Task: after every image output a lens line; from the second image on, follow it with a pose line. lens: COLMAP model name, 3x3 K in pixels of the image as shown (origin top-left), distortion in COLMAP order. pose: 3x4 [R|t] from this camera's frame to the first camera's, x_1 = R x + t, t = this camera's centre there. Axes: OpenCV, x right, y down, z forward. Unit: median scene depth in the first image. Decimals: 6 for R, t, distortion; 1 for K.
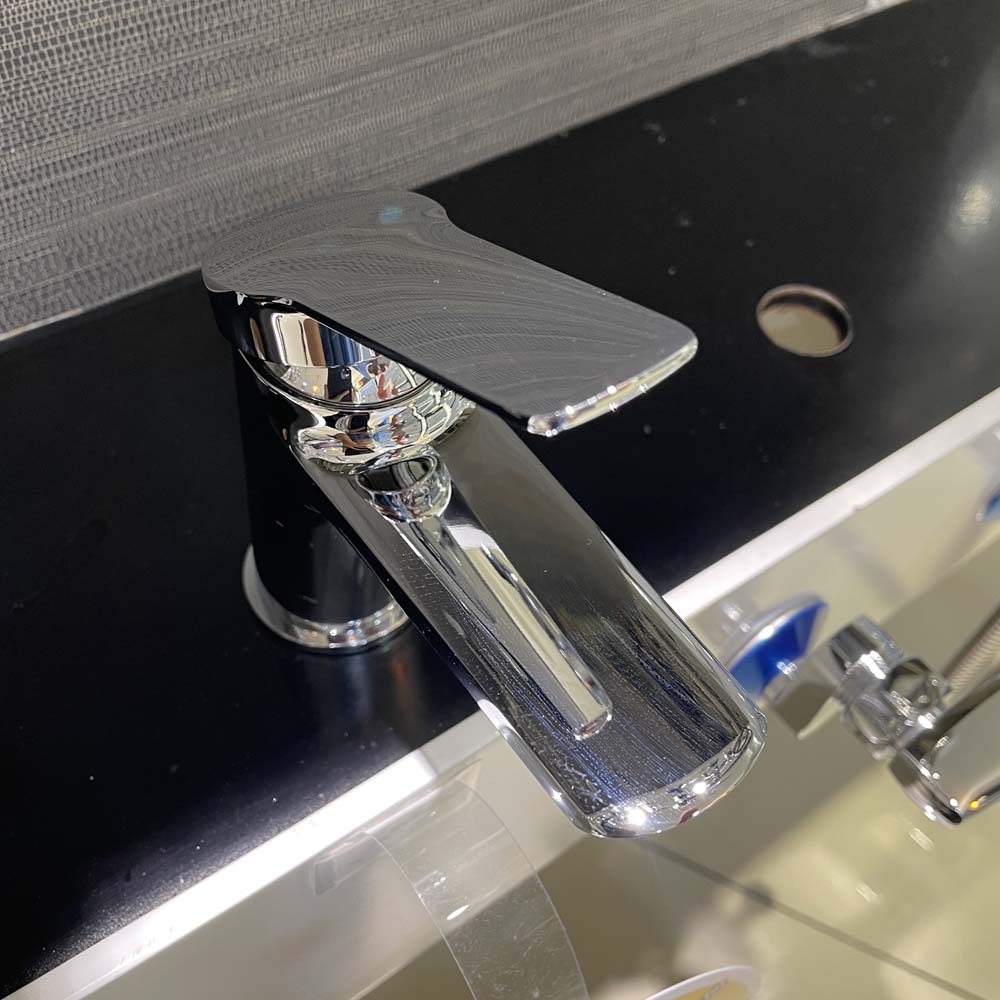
lens RADIAL K [[915.1, 0, 500.0], [0, 915.1, 500.0], [0, 0, 1]] dist [-0.002569, -0.036618]
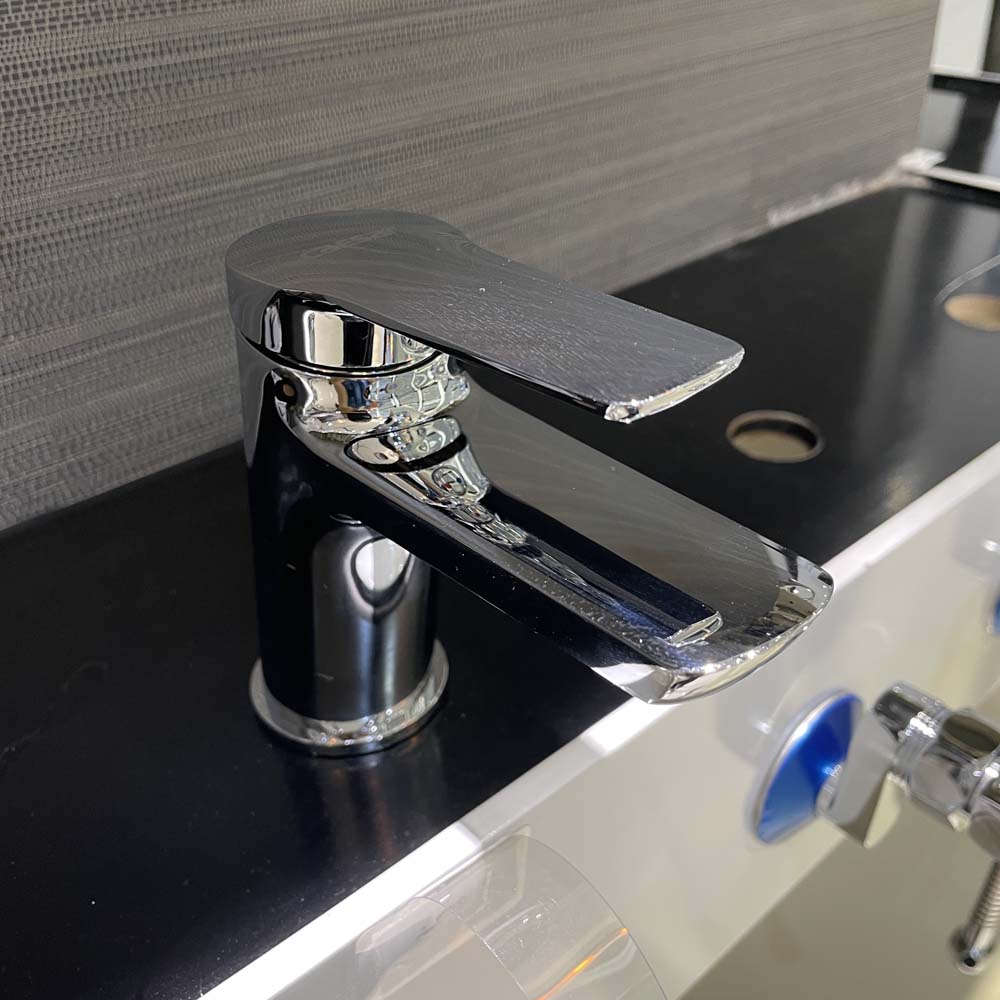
lens RADIAL K [[922.0, 0, 500.4], [0, 922.0, 572.9], [0, 0, 1]] dist [-0.009083, -0.016753]
pose [[0.991900, -0.120201, 0.041061, -0.044816], [0.126939, 0.949662, -0.286407, 0.246946], [-0.004567, 0.289299, 0.957228, 0.047499]]
